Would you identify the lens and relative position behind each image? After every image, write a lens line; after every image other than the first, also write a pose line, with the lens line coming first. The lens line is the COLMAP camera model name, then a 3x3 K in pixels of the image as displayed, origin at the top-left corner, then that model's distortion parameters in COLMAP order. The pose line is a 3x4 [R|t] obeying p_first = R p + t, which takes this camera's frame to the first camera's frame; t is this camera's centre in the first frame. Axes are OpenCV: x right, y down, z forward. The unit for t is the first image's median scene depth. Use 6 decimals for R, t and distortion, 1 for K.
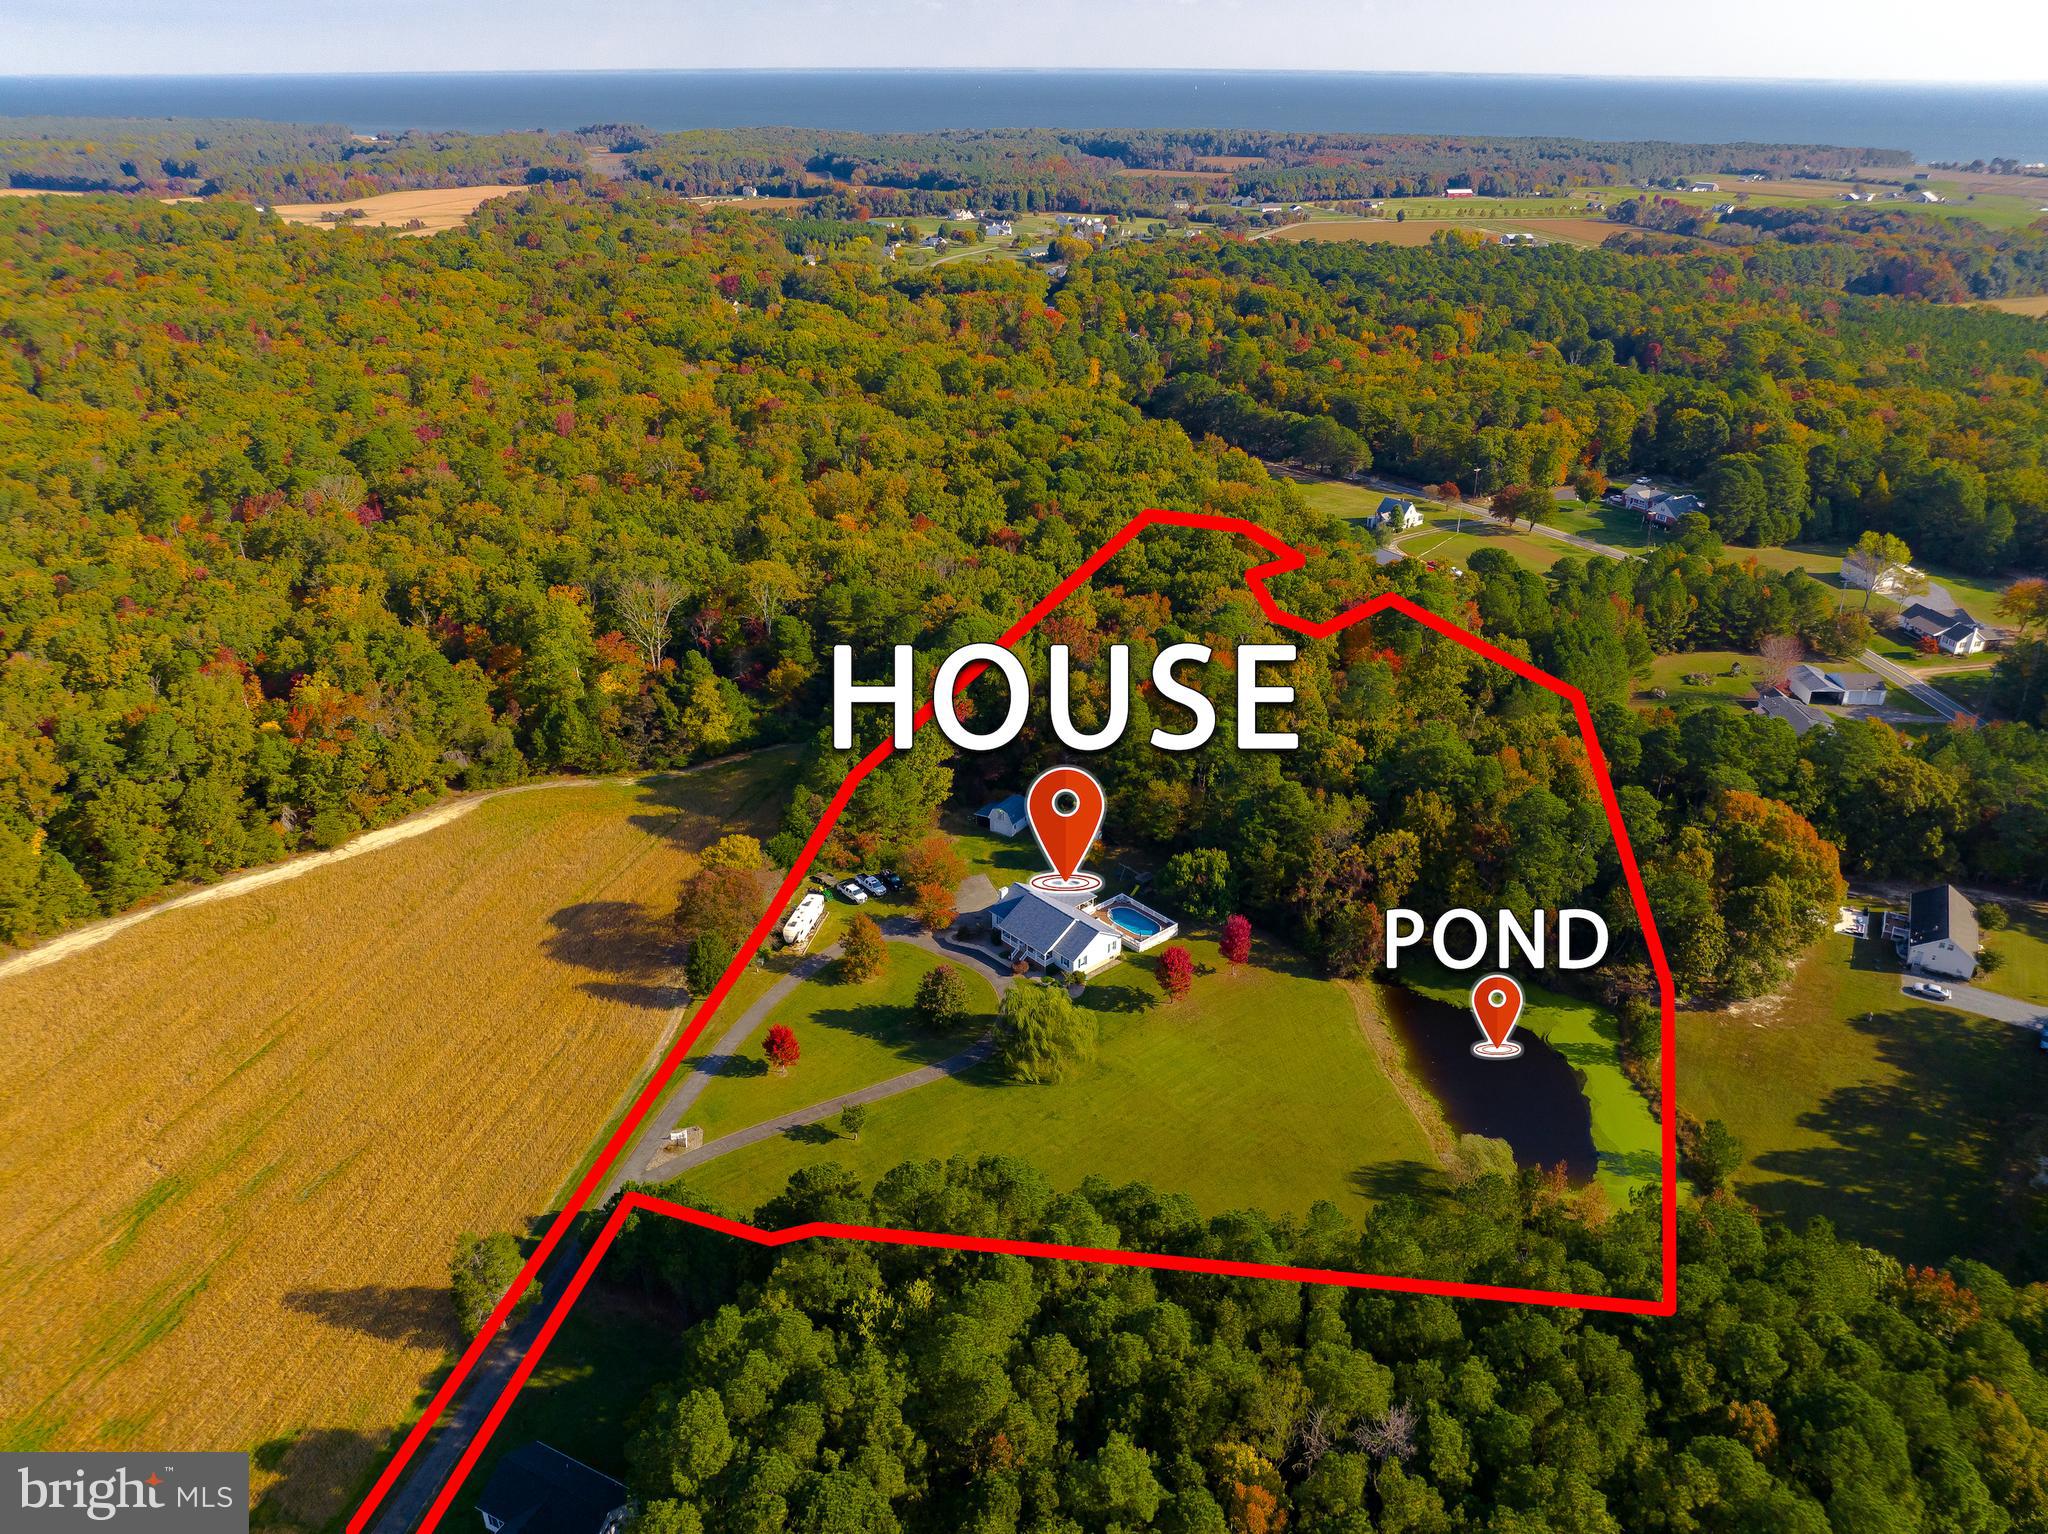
lens RADIAL K [[1446.9, 0, 1025.3], [0, 1446.9, 772.1], [0, 0, 1]] dist [-0.035588, 0.002657]
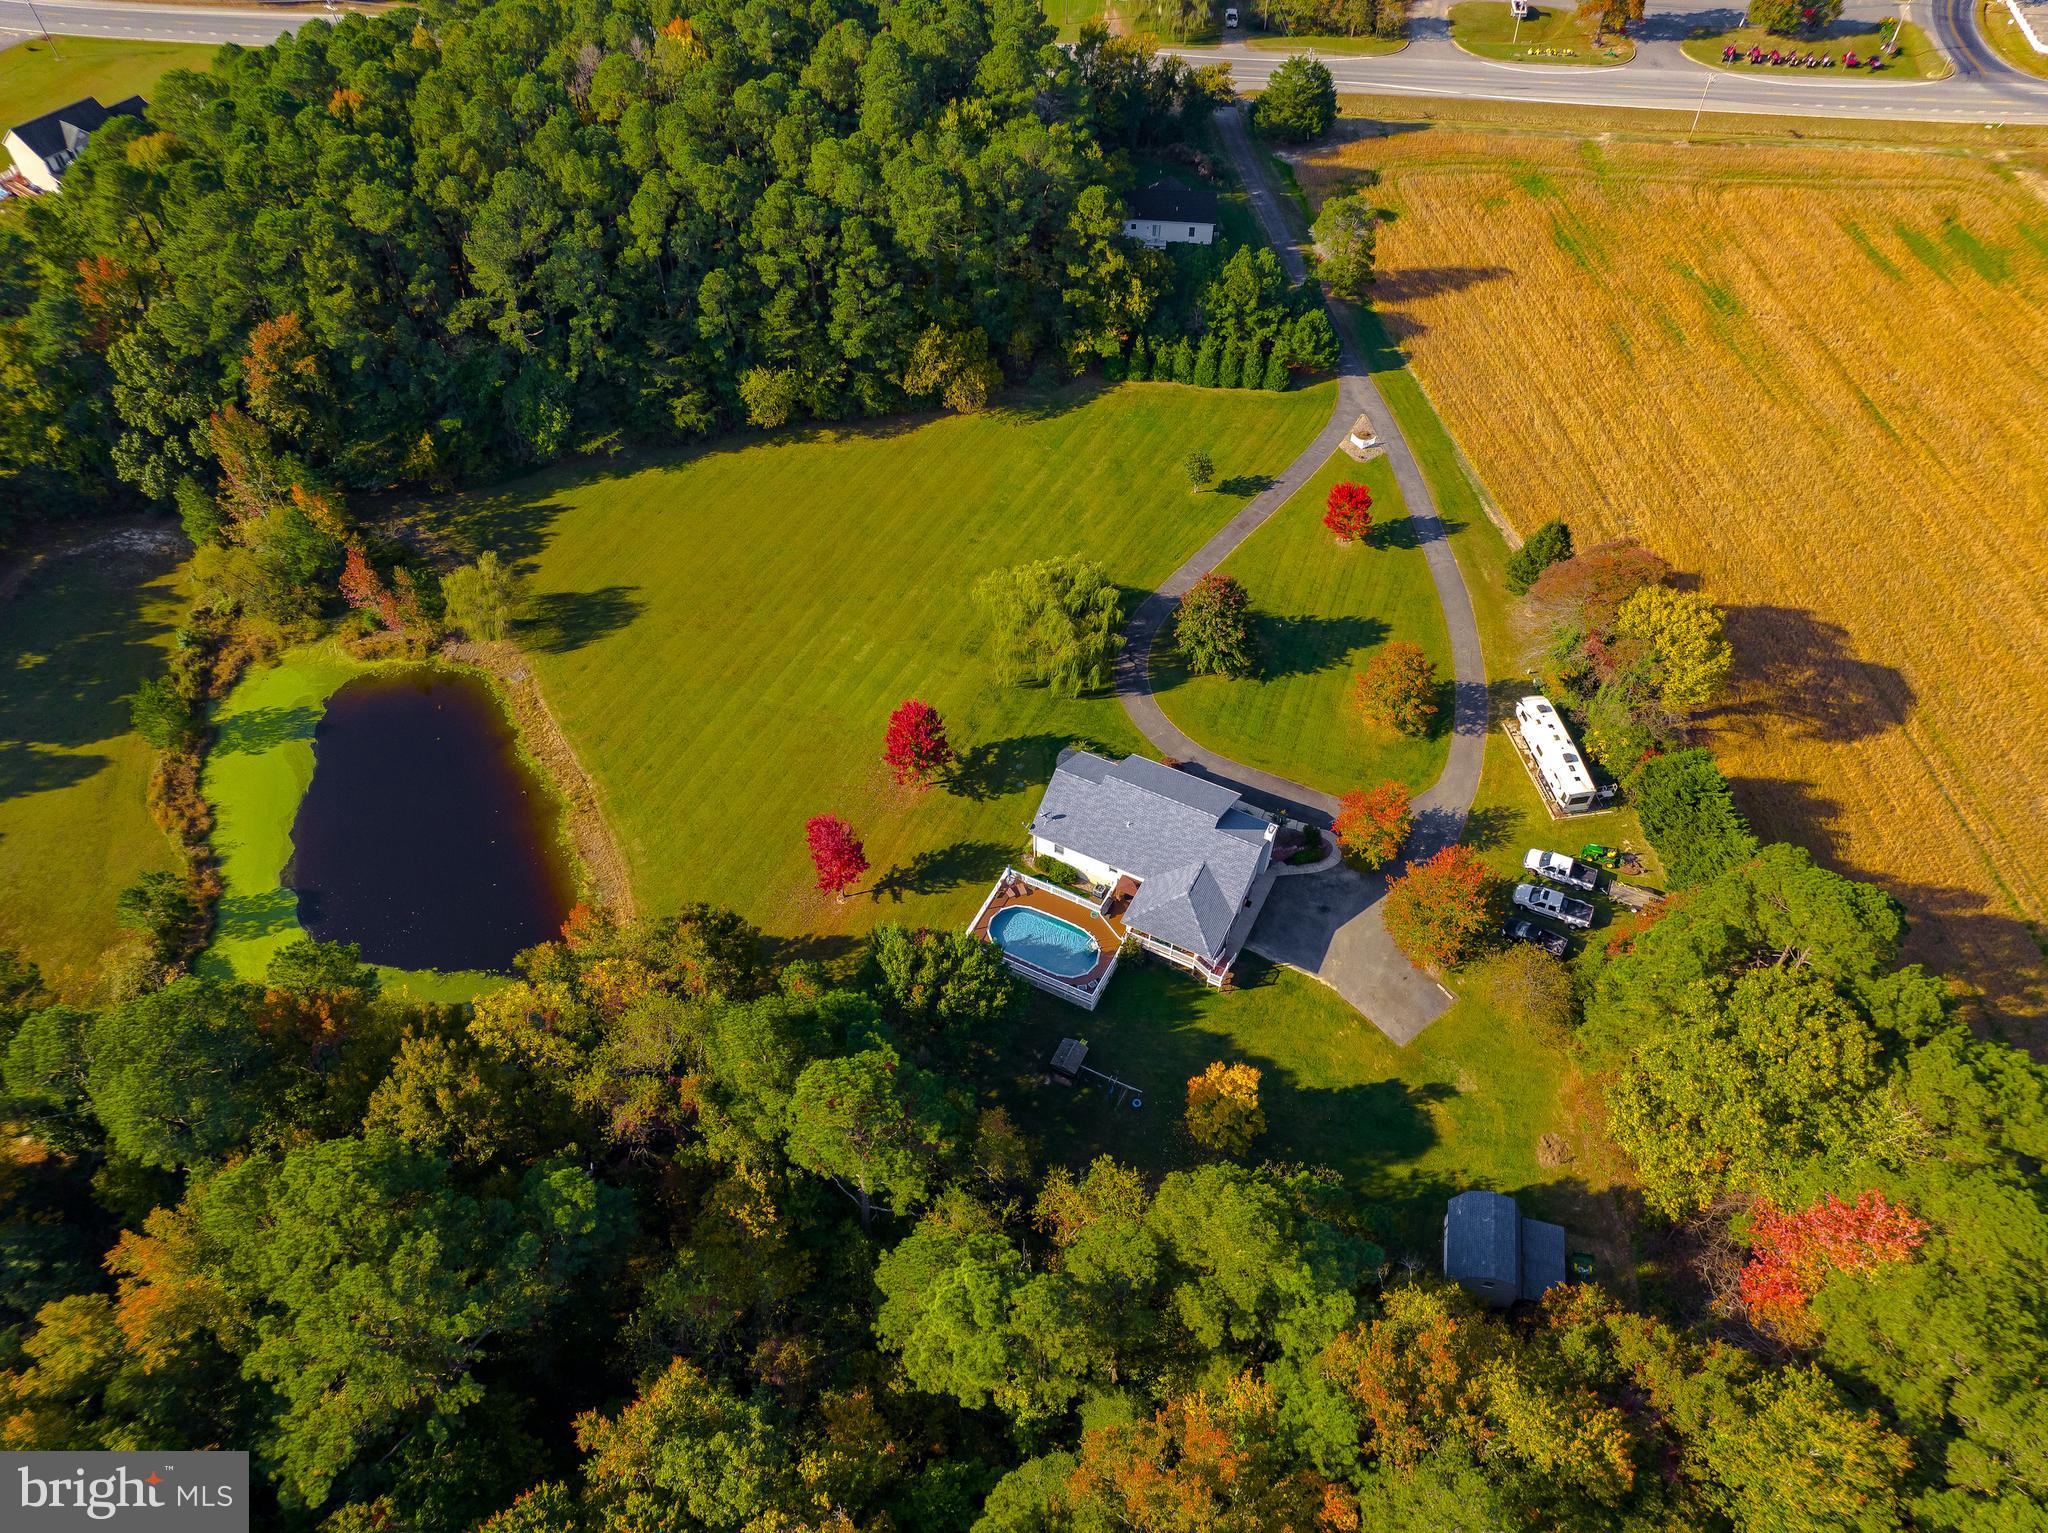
lens RADIAL K [[1446.9, 0, 1021.6], [0, 1446.9, 761.5], [0, 0, 1]] dist [-0.035588, 0.002657]
pose [[-0.931448, 0.267997, -0.246132, 0.196764], [-0.171031, 0.274596, 0.946227, -0.419065], [0.321173, 0.923458, -0.209936, 1.048798]]
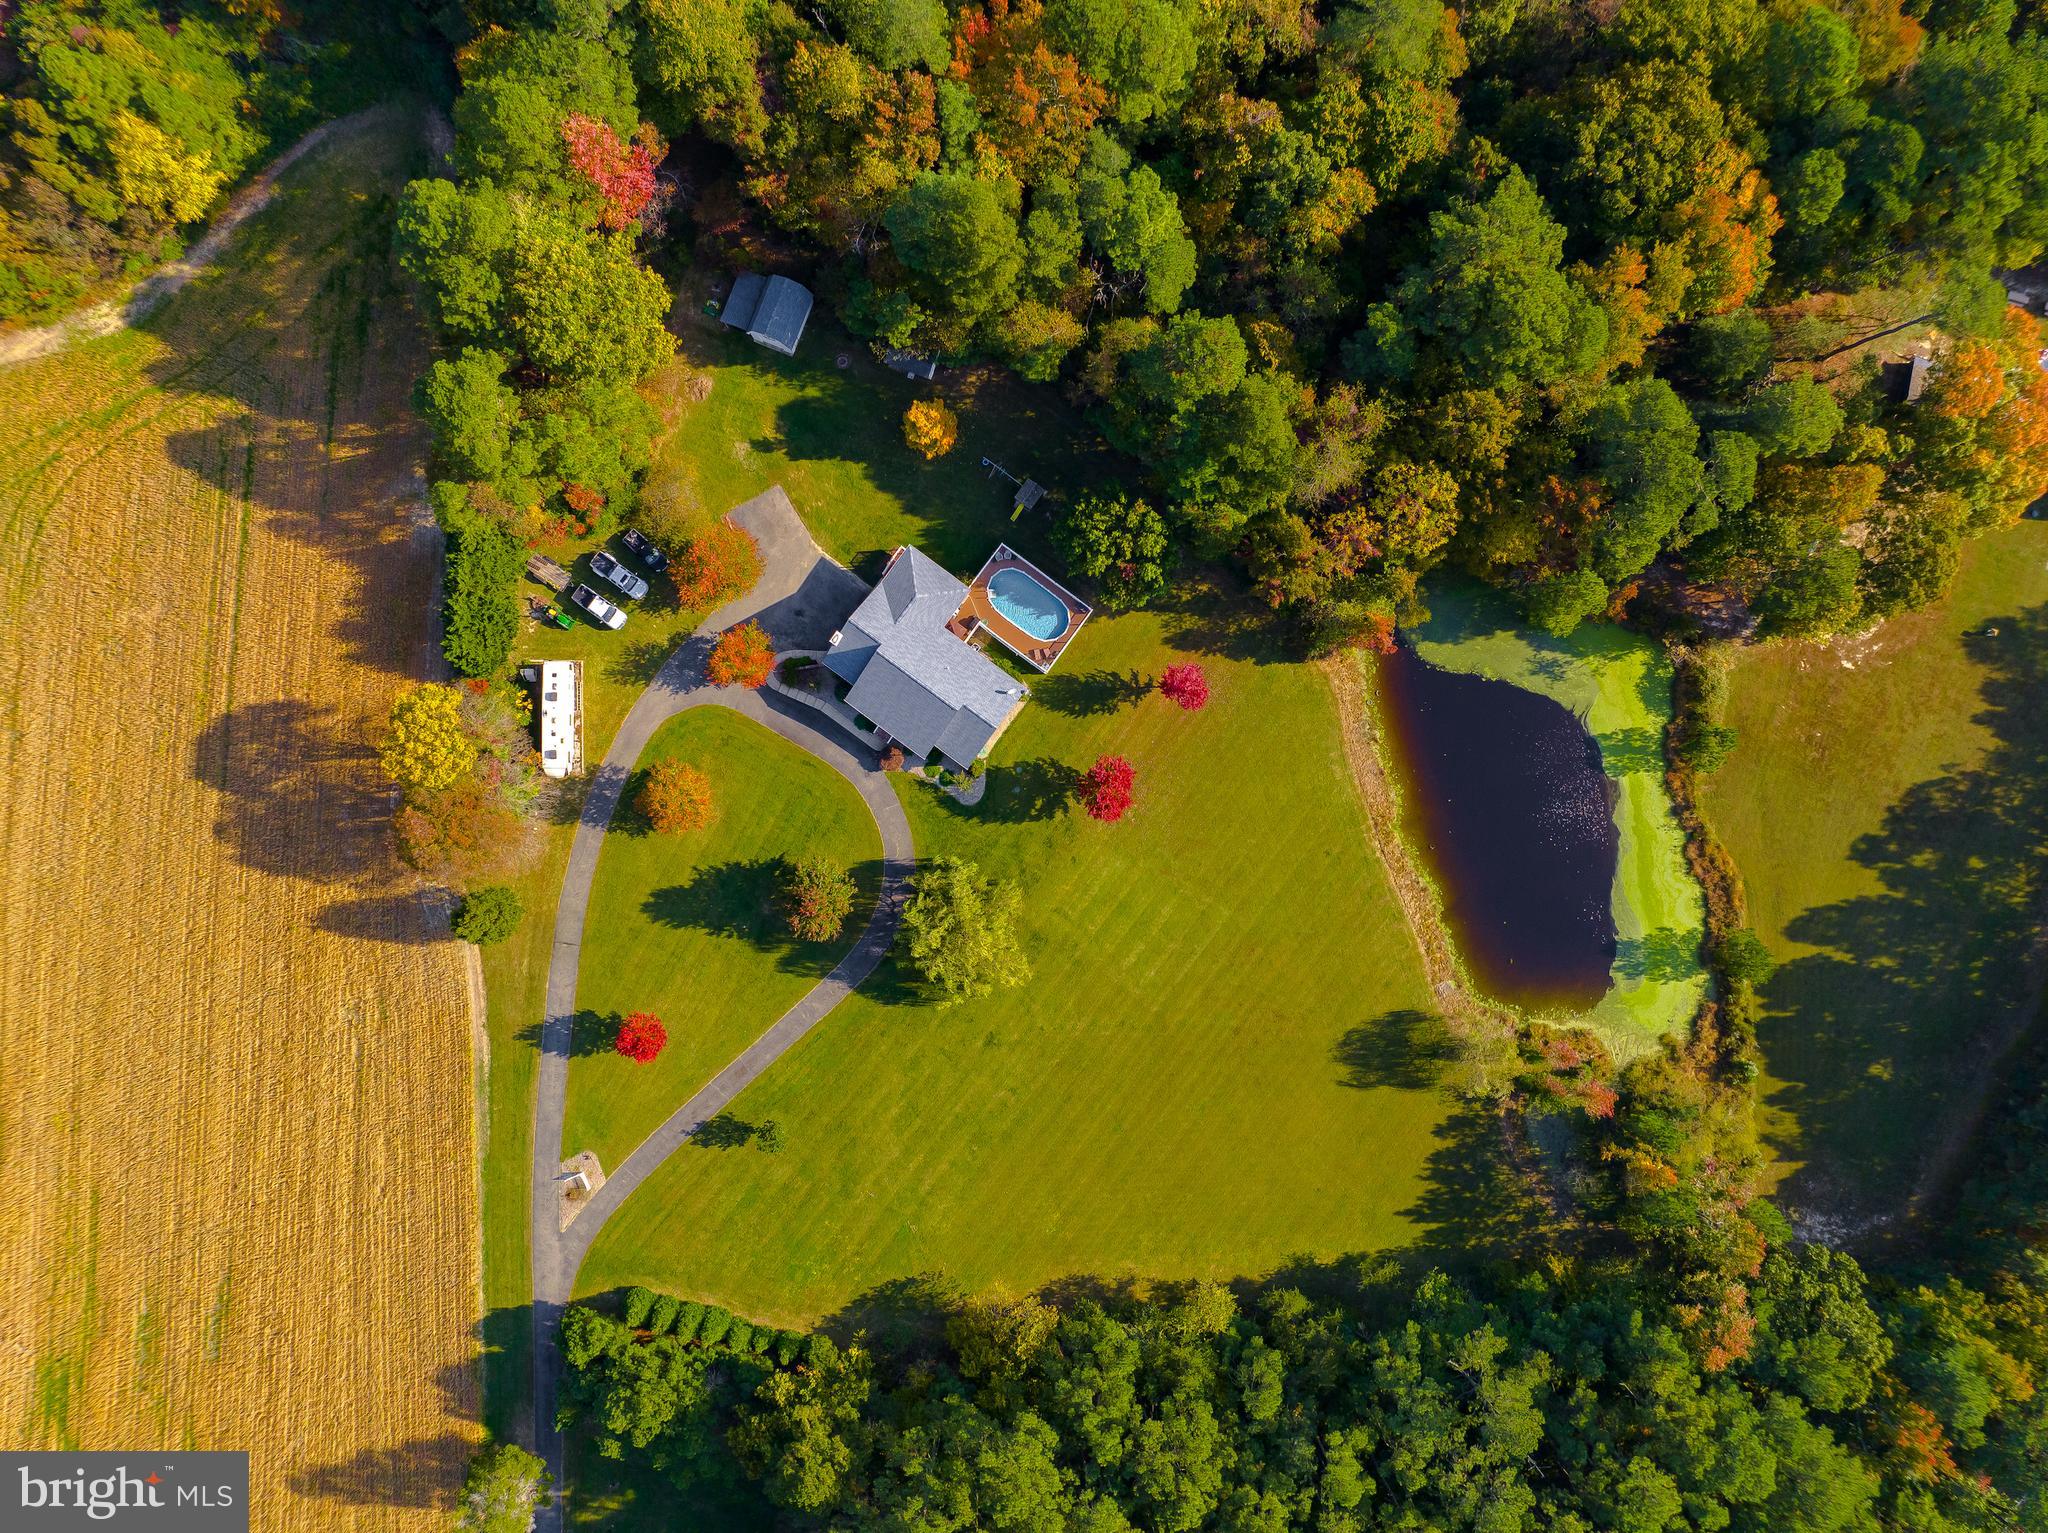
lens RADIAL K [[1446.9, 0, 1017.6], [0, 1446.9, 767.7], [0, 0, 1]] dist [-0.035588, 0.002657]
pose [[0.978701, -0.205094, 0.008946, 0.048249], [0.082155, 0.431229, 0.898494, -0.481755], [-0.188133, -0.878623, 0.438894, 0.631395]]
